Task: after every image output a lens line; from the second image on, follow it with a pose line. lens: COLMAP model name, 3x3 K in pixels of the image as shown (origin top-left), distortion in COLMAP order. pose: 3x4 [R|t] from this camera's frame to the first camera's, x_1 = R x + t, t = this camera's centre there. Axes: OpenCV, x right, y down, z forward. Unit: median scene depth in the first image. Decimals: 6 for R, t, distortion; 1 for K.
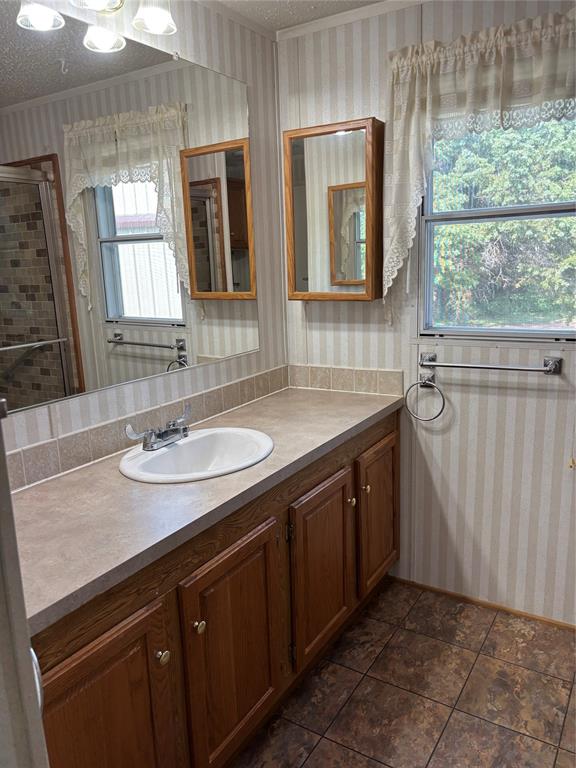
lens RADIAL K [[587.8, 0, 289.0], [0, 587.8, 387.2], [0, 0, 1]] dist [0.050805, -0.049777]
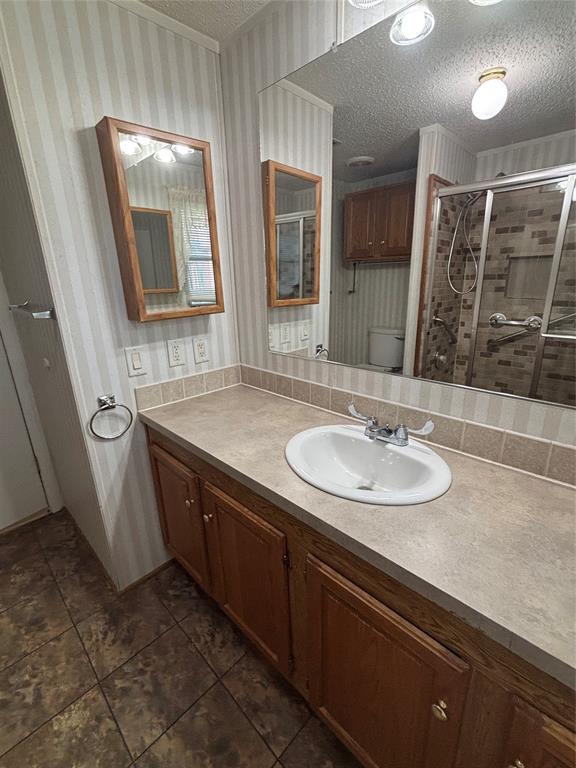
lens RADIAL K [[339.7, 0, 288.0], [0, 339.7, 384.0], [0, 0, 1]] dist [0.000058, -0.000154]
pose [[-0.216356, 0.324635, -0.920762, 0.372420], [-0.182054, 0.913143, 0.364728, -0.193310], [0.959190, 0.246540, -0.138463, 0.946402]]
